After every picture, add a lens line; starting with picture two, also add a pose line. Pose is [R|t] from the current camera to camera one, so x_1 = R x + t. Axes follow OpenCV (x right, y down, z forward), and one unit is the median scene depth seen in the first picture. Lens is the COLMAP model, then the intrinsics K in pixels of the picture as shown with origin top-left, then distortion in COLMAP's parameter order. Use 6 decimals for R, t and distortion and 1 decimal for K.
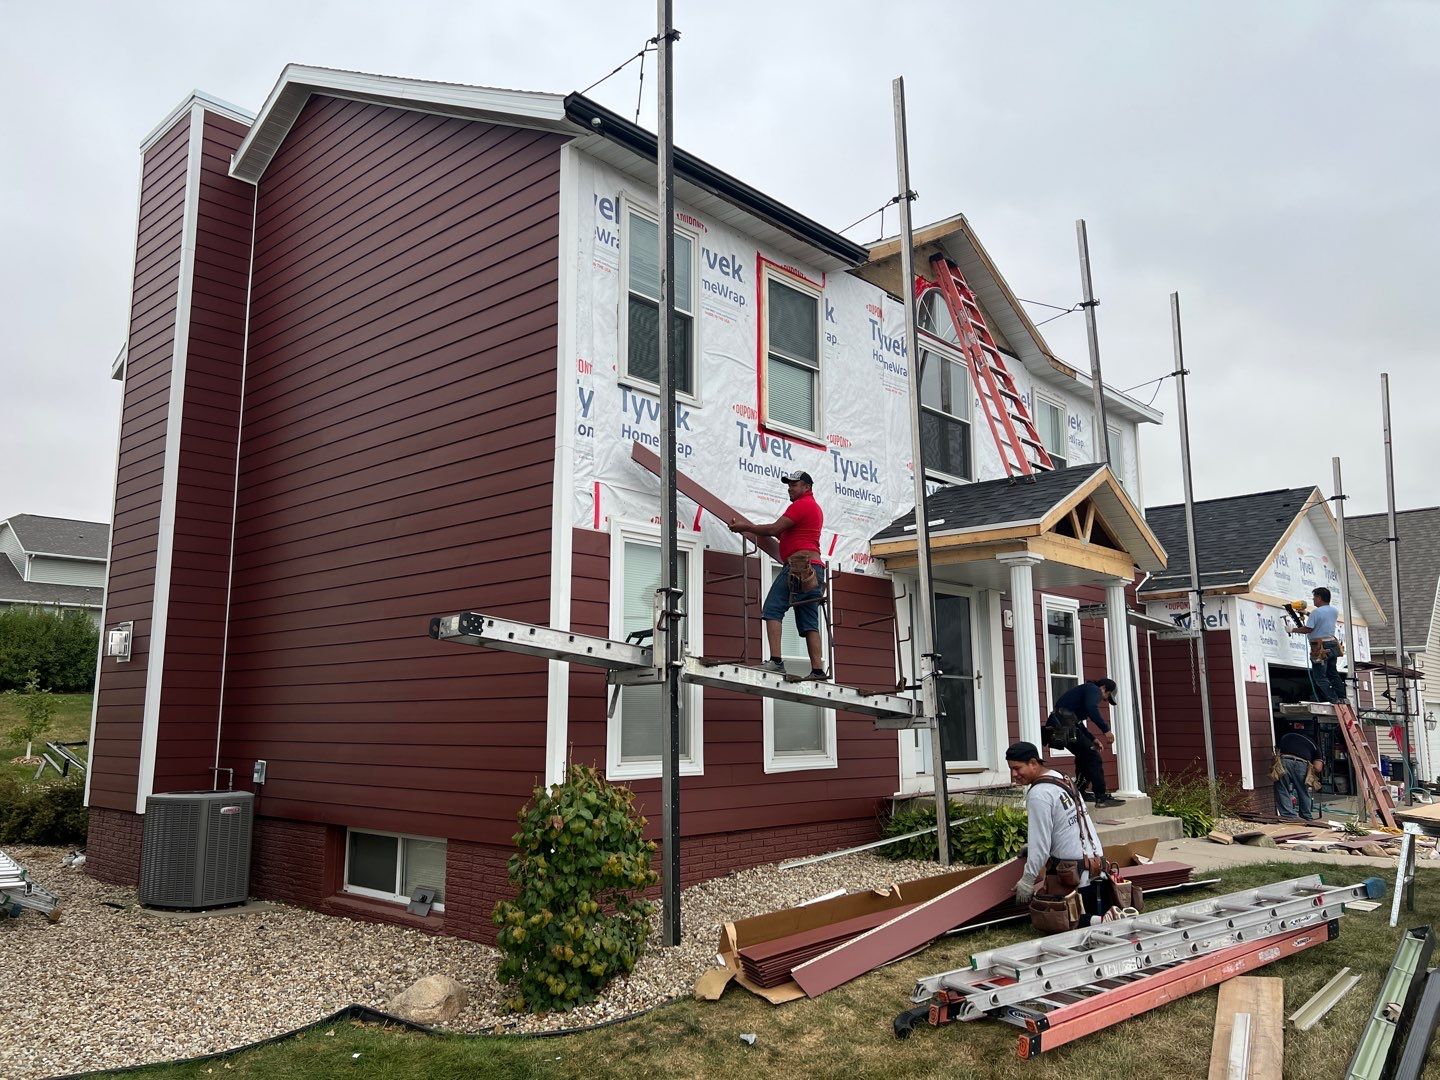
lens RADIAL K [[1090.5, 0, 718.0], [0, 1090.5, 541.4], [0, 0, 1]] dist [0.021253, -0.003678]
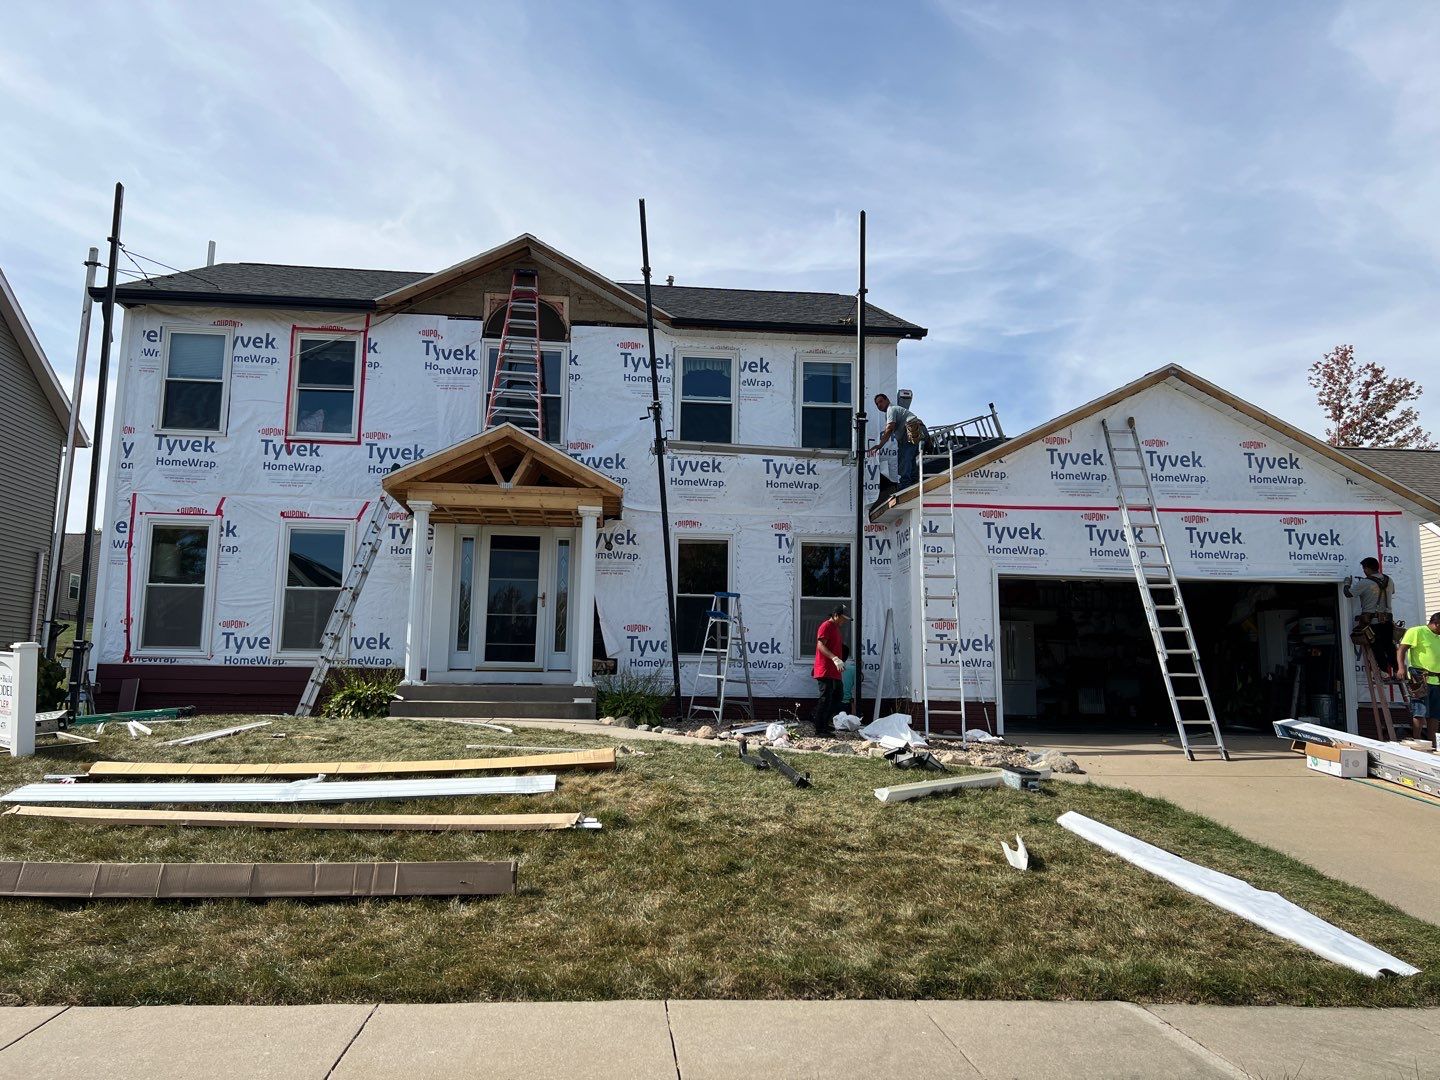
lens RADIAL K [[1085.6, 0, 717.1], [0, 1085.6, 546.3], [0, 0, 1]] dist [0.027352, -0.005467]
pose [[0.745821, -0.080058, -0.661318, 1.528869], [0.092957, 0.995547, -0.015684, 0.128990], [0.659629, -0.049776, 0.749942, 0.236394]]
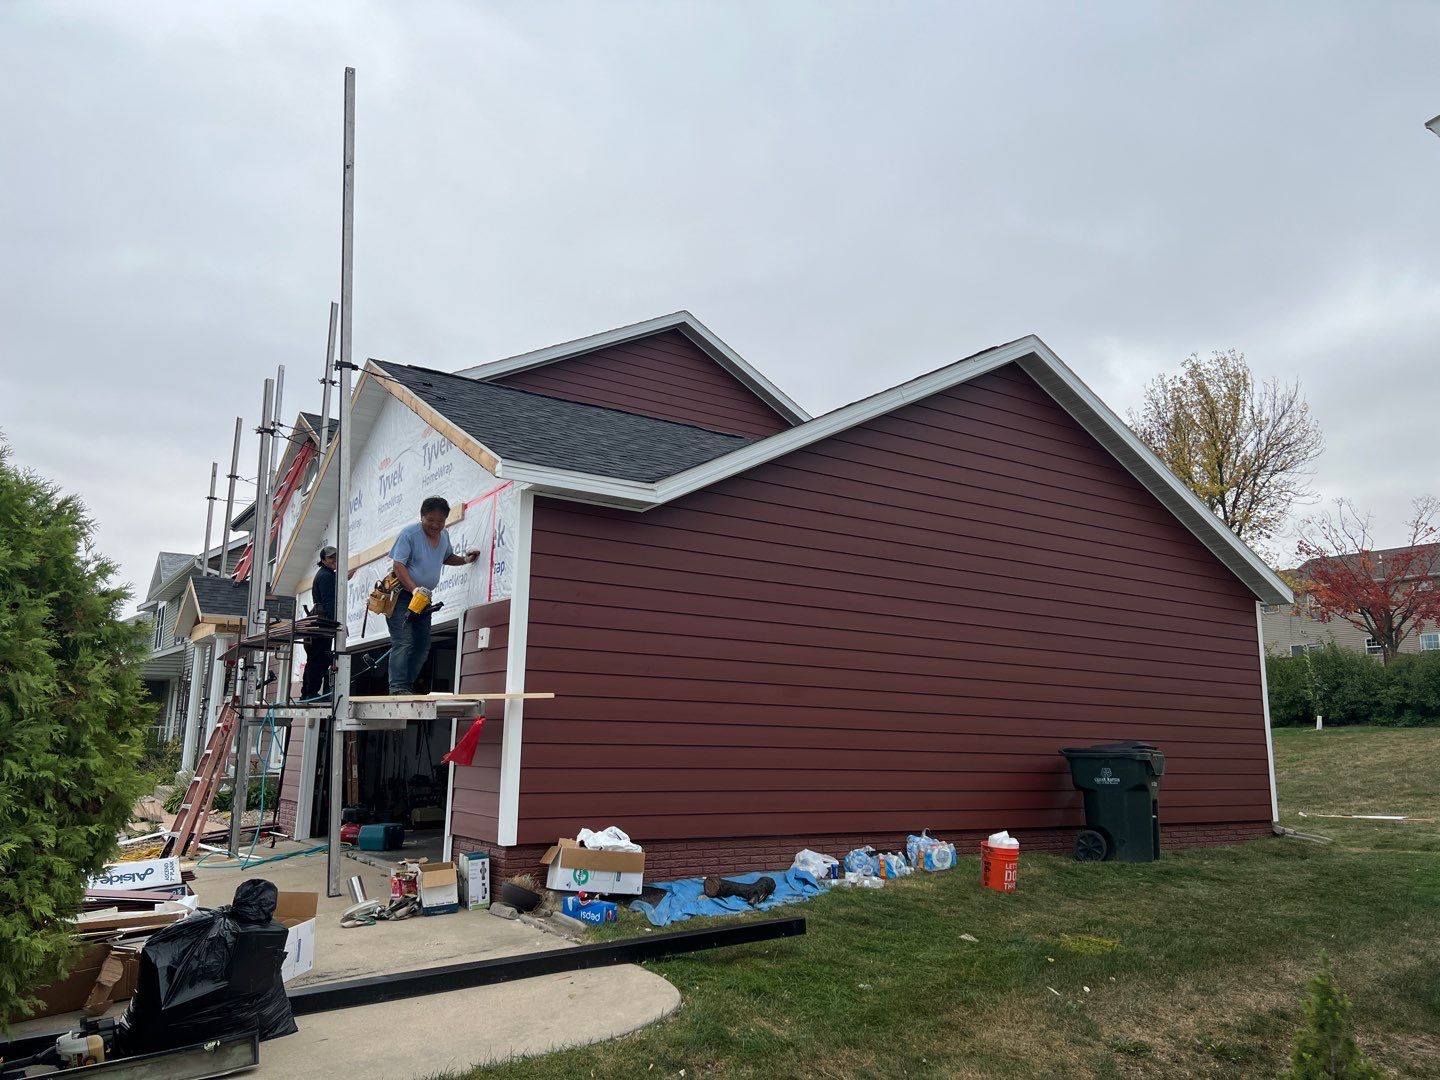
lens RADIAL K [[1085.6, 0, 717.1], [0, 1085.6, 546.3], [0, 0, 1]] dist [0.027352, -0.005467]
pose [[-0.241782, -0.177515, -0.953955, 1.984766], [0.140418, 0.966374, -0.215415, 0.398152], [0.960117, -0.186036, -0.208726, 2.328314]]
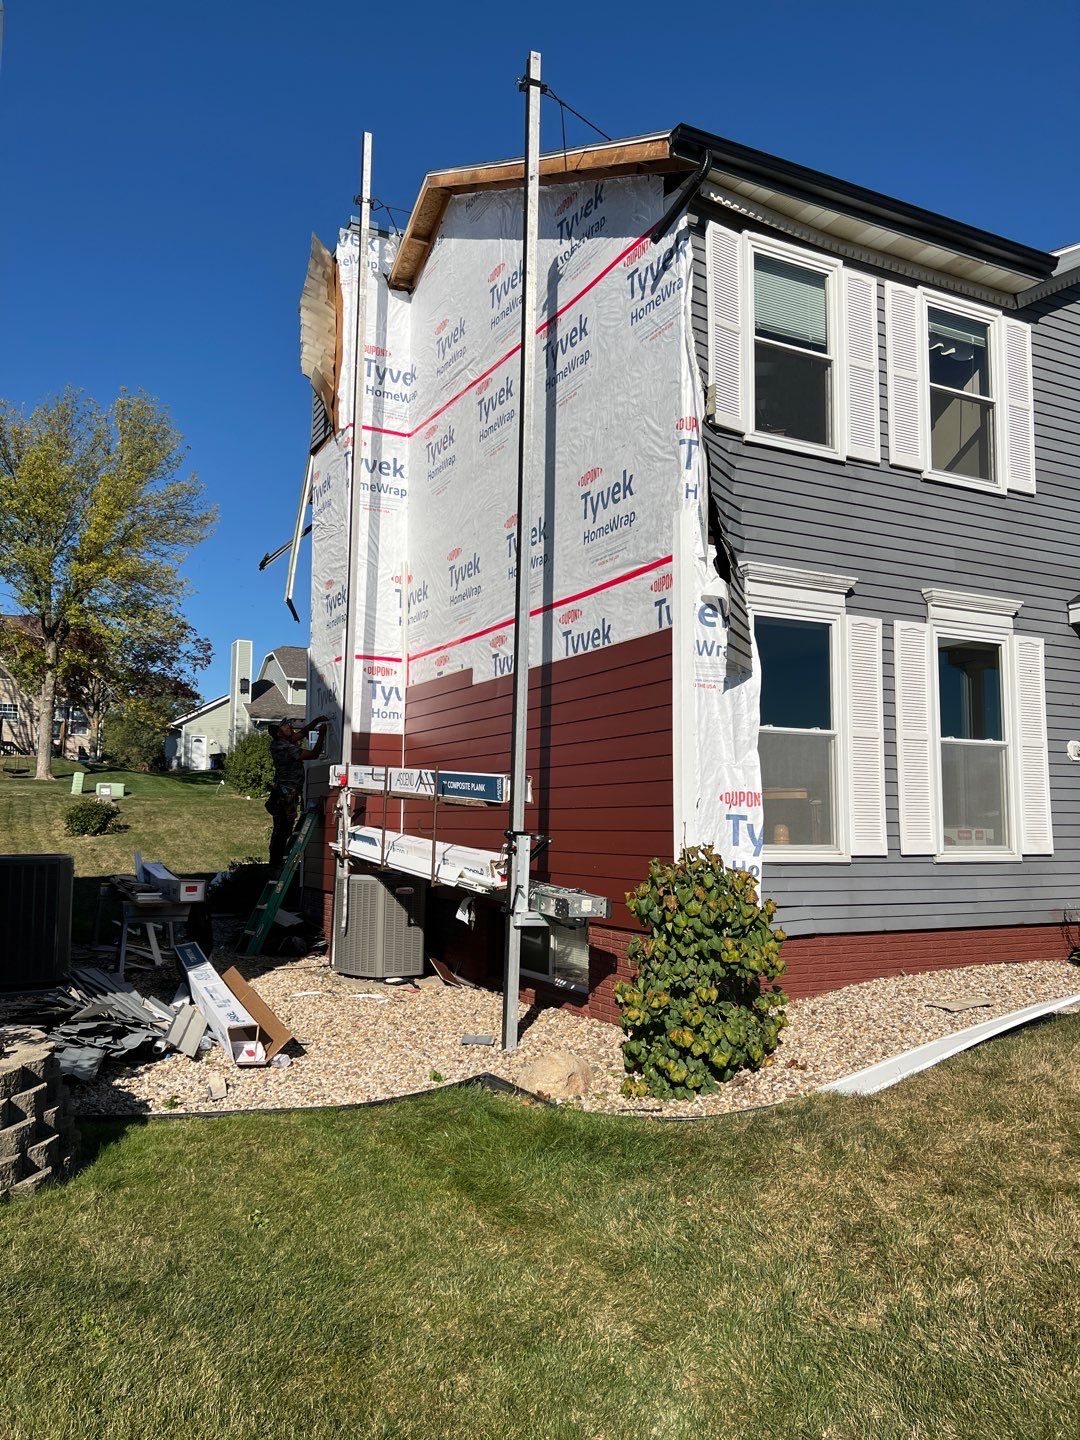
lens RADIAL K [[1094.9, 0, 534.4], [0, 1094.9, 719.8], [0, 0, 1]] dist [0.018423, -0.003708]
pose [[0.938239, -0.025933, -0.345014, 0.049084], [0.046815, 0.997532, 0.052329, 0.028576], [0.342805, -0.065249, 0.937138, 0.052571]]
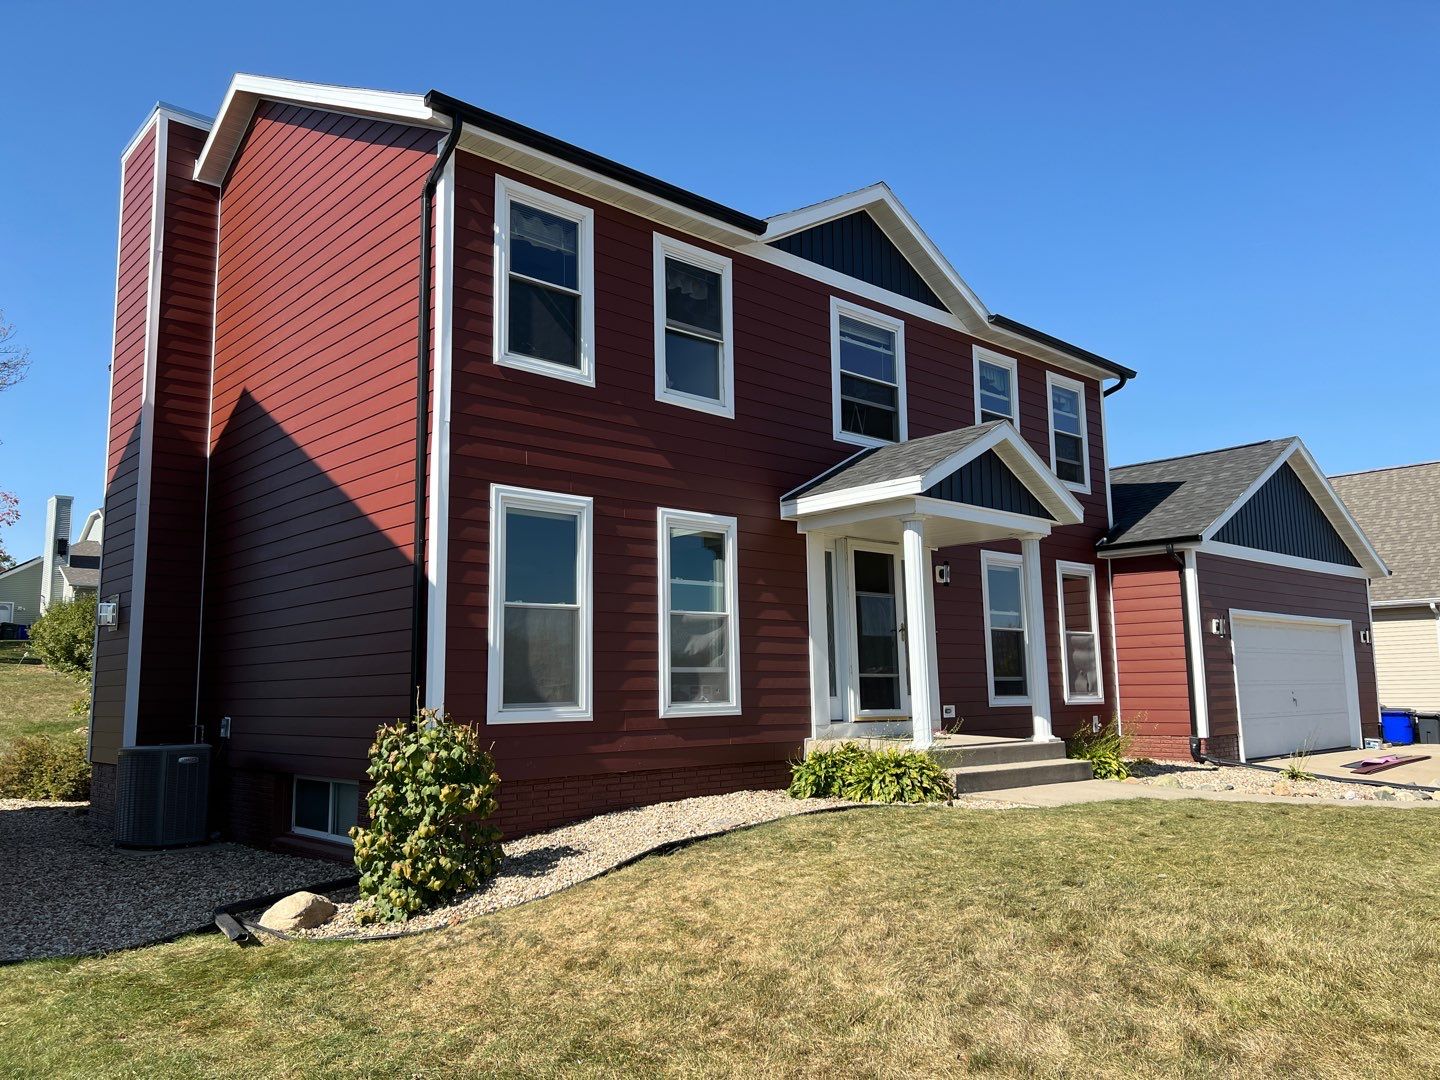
lens RADIAL K [[1087.2, 0, 718.5], [0, 1087.2, 545.7], [0, 0, 1]] dist [0.069454, -0.083587]
pose [[0.996356, -0.024772, -0.081611, 0.187899], [0.027080, 0.999261, 0.027297, 0.012627], [0.080874, -0.029407, 0.996290, -0.060799]]
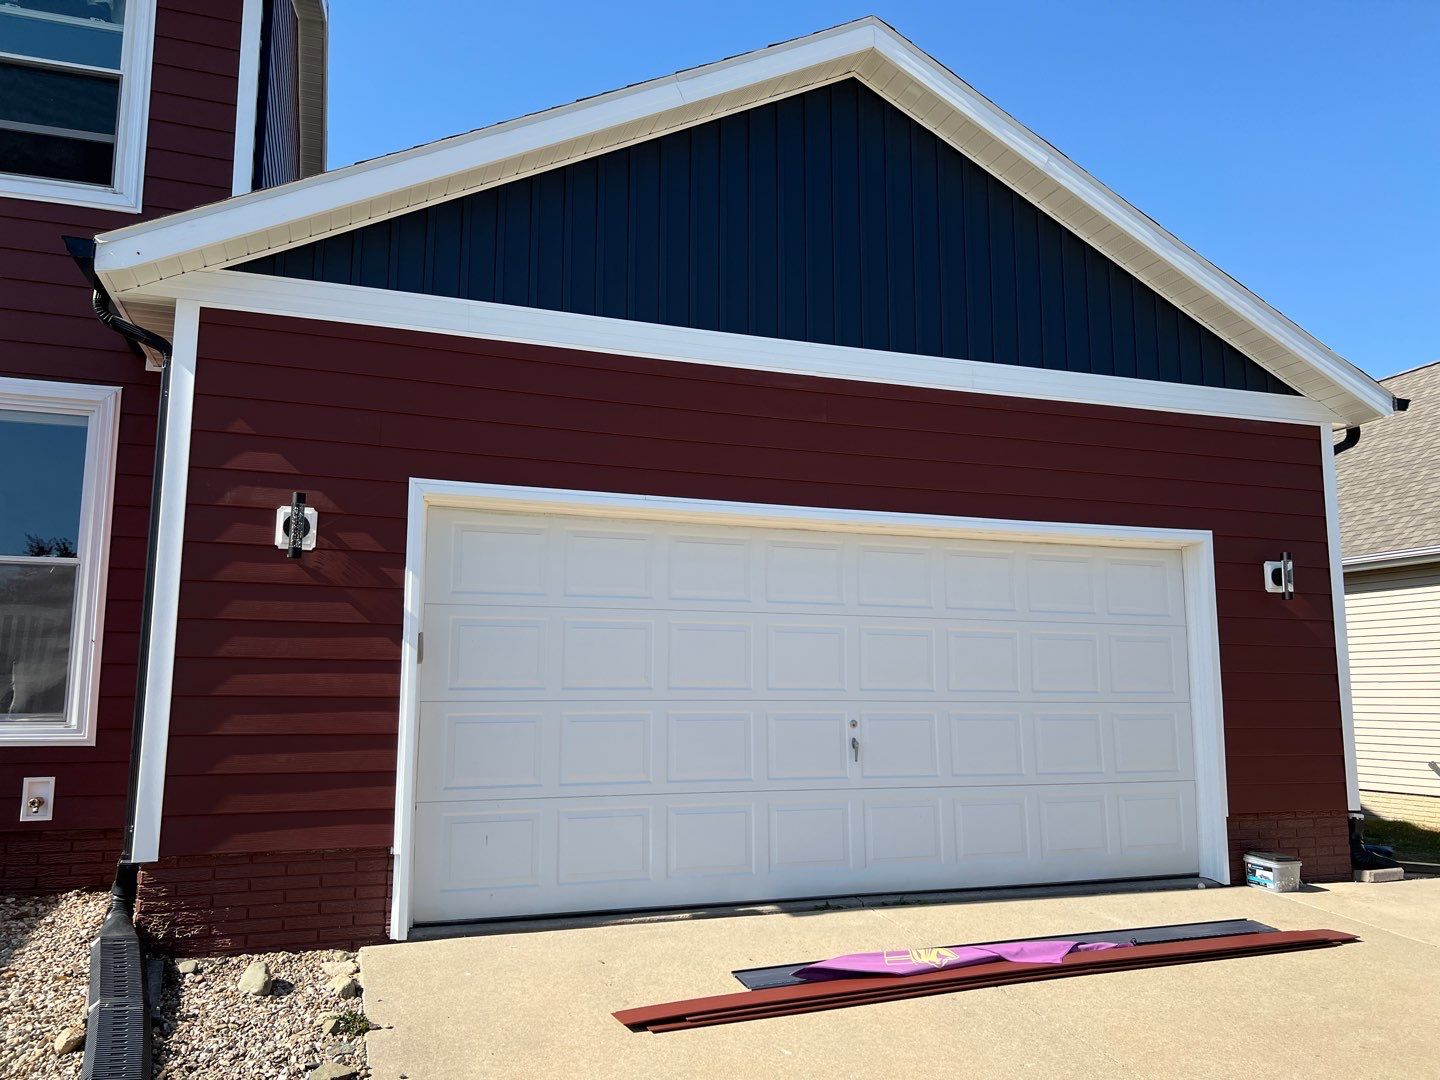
lens RADIAL K [[1206.5, 0, 718.8], [0, 1206.5, 507.3], [0, 0, 1]] dist [0.009081, 0.004978]
pose [[0.884616, -0.065592, -0.461683, 1.240685], [0.068980, 0.997572, -0.009556, 0.200997], [0.461189, -0.023394, 0.886993, 1.137582]]
